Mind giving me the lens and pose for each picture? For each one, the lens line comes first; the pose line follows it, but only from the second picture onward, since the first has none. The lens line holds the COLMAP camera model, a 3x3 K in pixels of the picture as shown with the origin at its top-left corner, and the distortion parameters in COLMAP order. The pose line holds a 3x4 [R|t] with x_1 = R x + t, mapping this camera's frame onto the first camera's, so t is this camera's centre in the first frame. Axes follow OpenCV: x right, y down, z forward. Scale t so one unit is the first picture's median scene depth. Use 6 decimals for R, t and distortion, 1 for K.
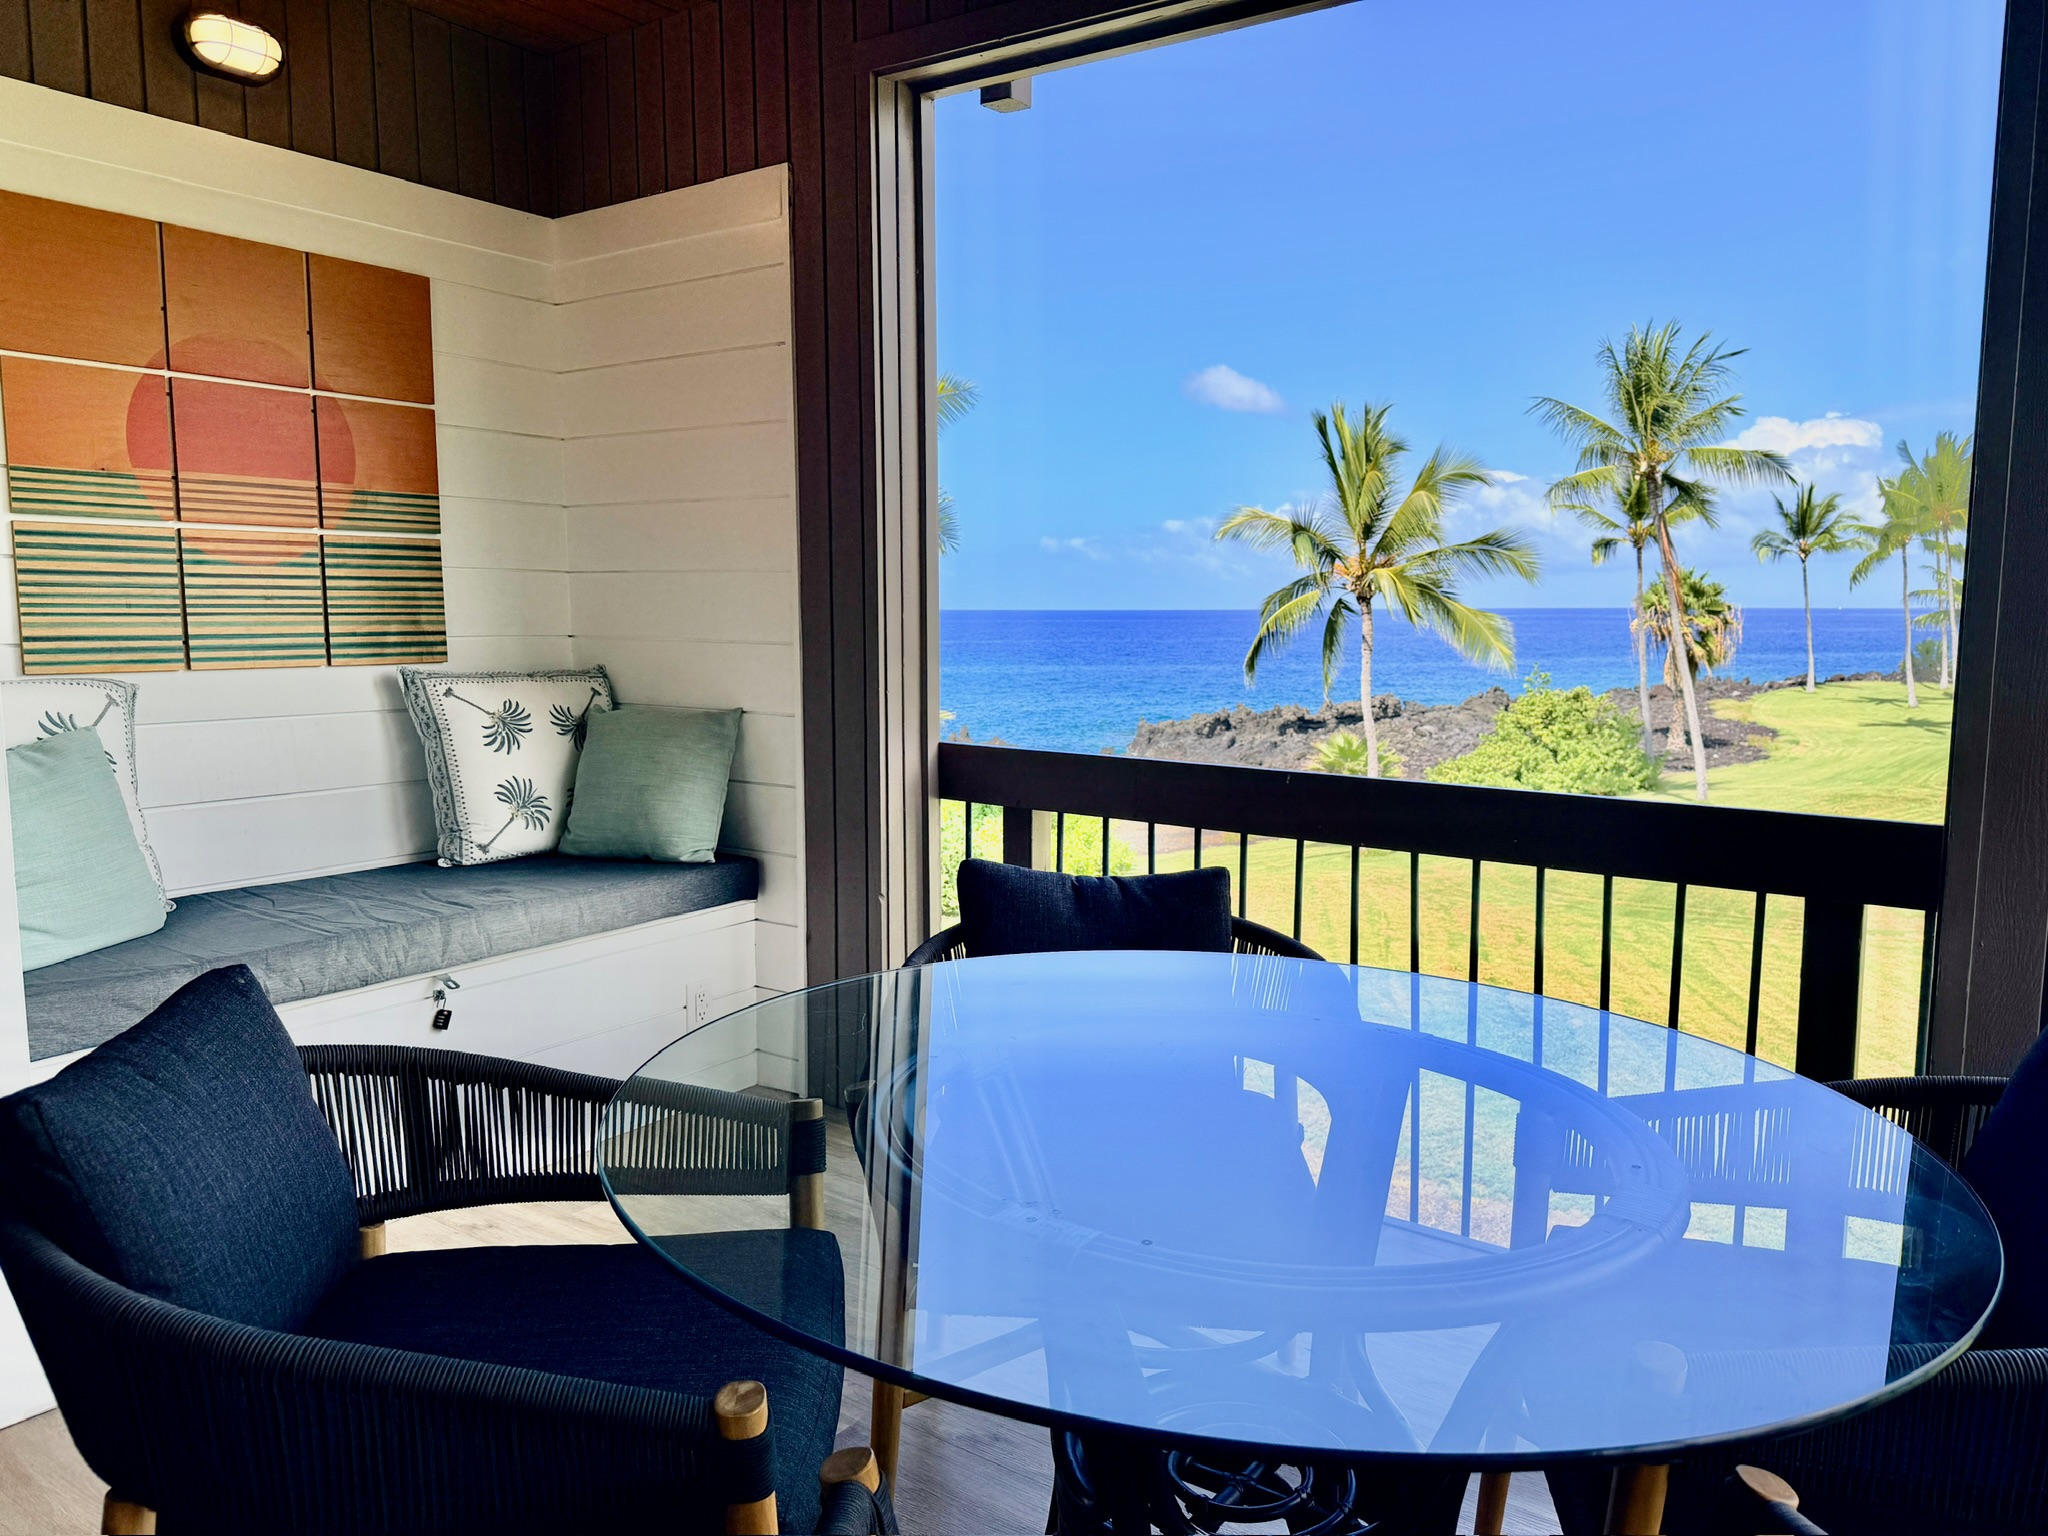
lens RADIAL K [[1453.1, 0, 1018.5], [0, 1453.1, 768.0], [0, 0, 1]] dist [0.009800, -0.007858]
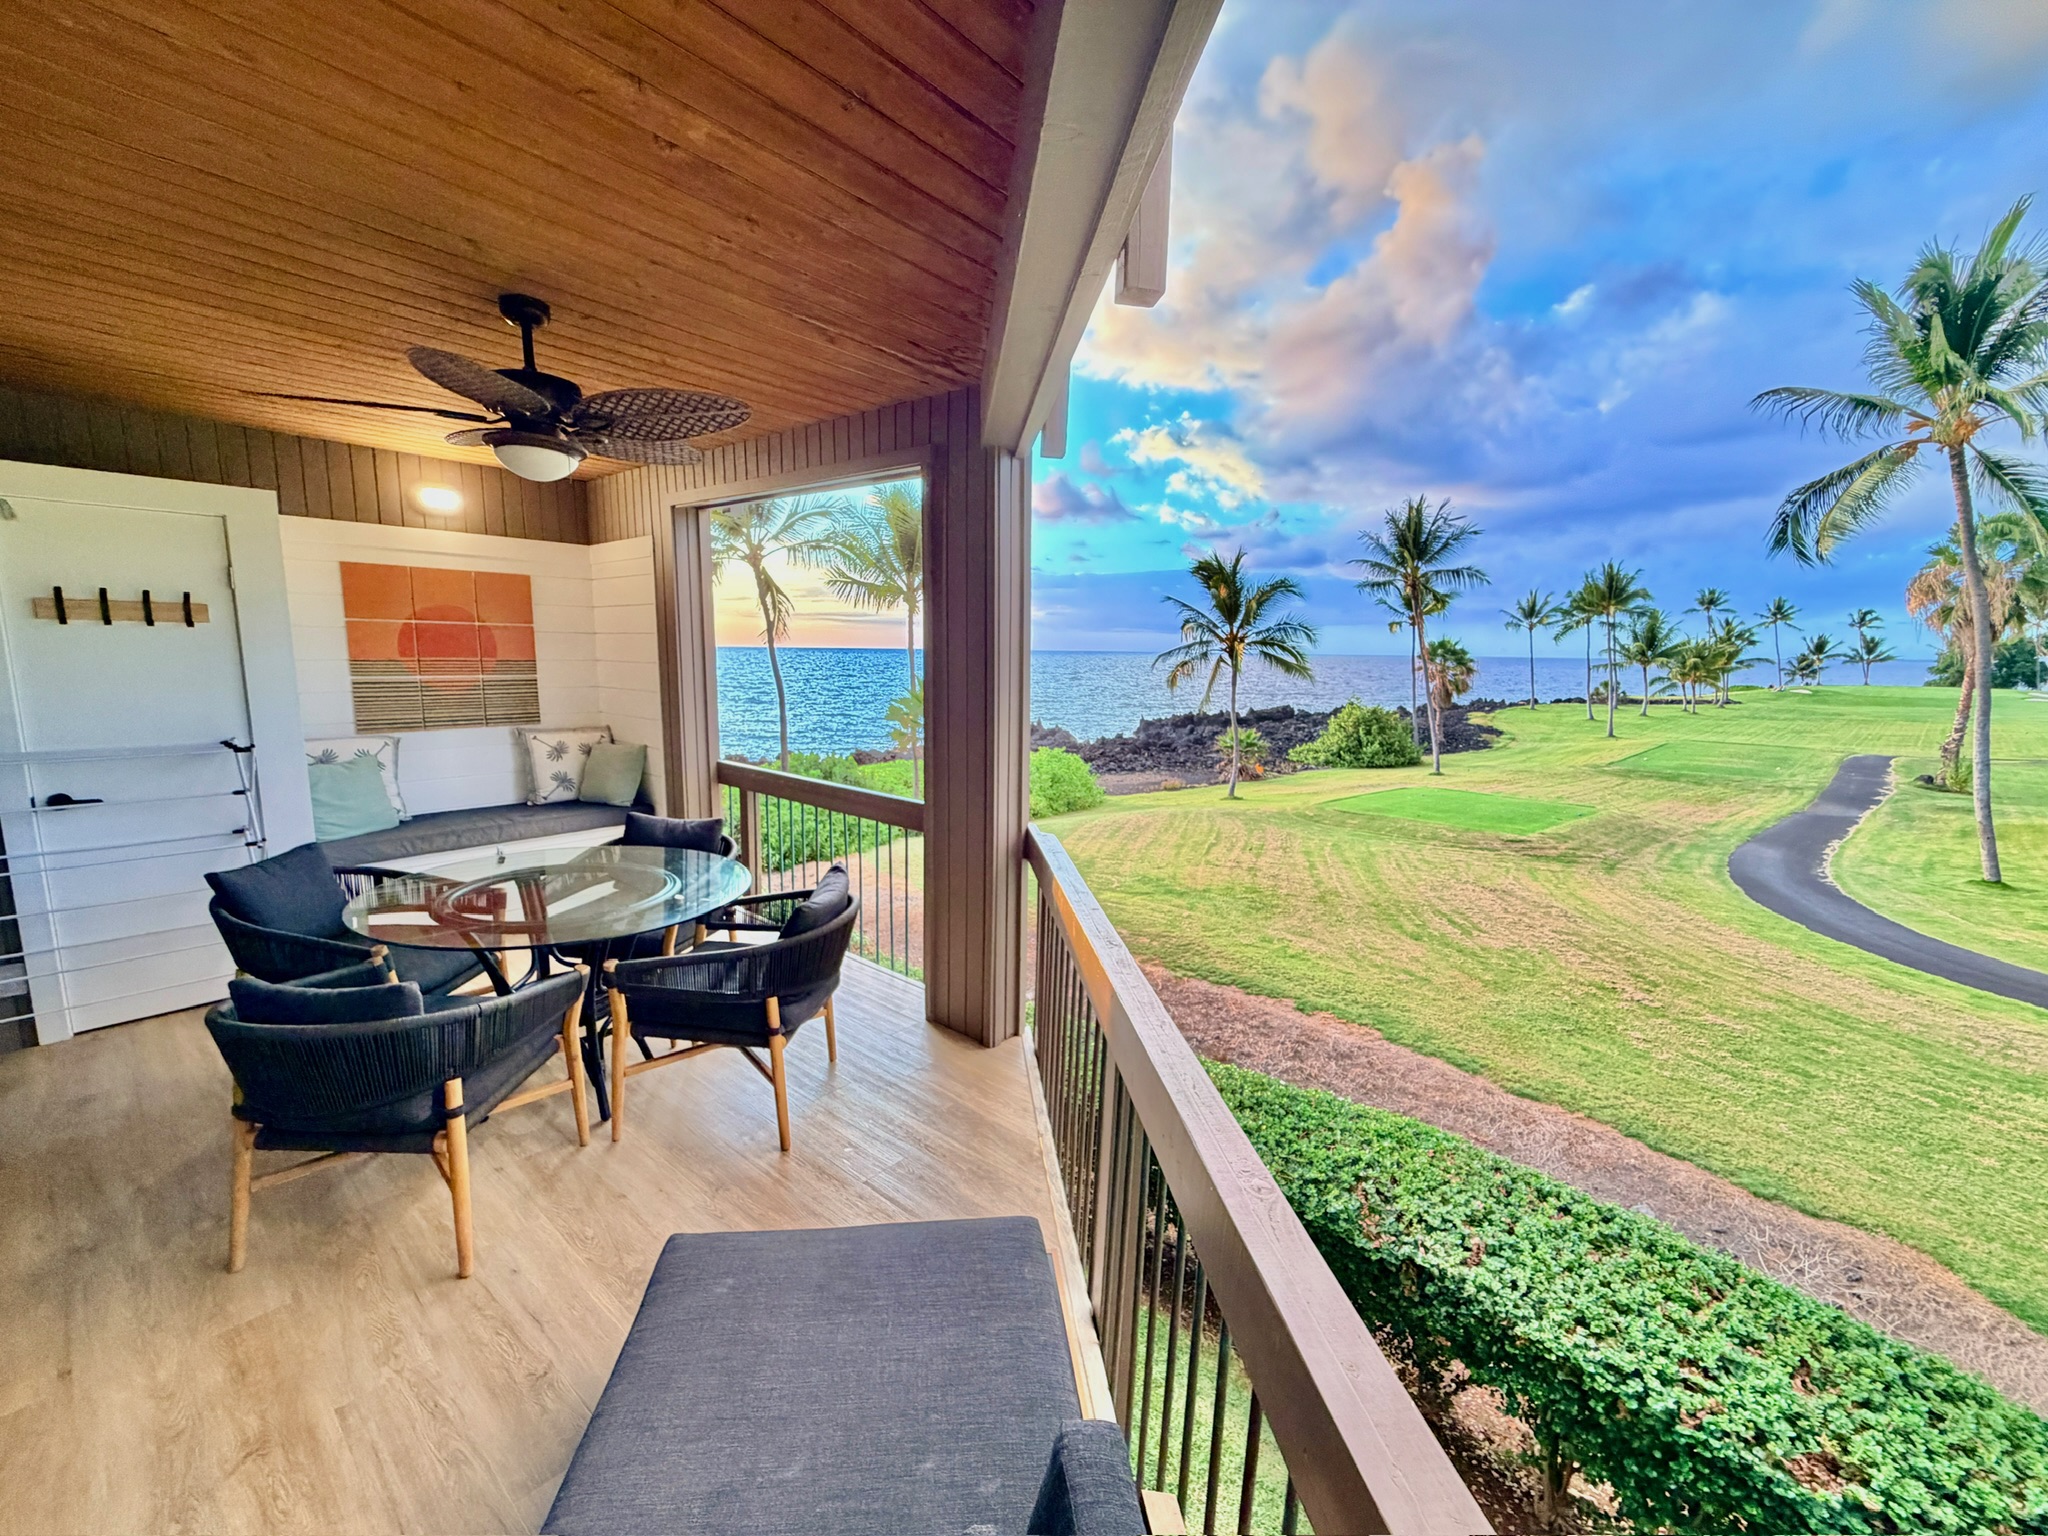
lens RADIAL K [[813.8, 0, 1017.8], [0, 813.8, 769.5], [0, 0, 1]] dist [-0.001961, 0.000441]
pose [[0.996402, 0.024712, -0.081066, 0.571310], [-0.021851, 0.999113, 0.035990, -0.064845], [0.081884, -0.034089, 0.996059, -0.364303]]
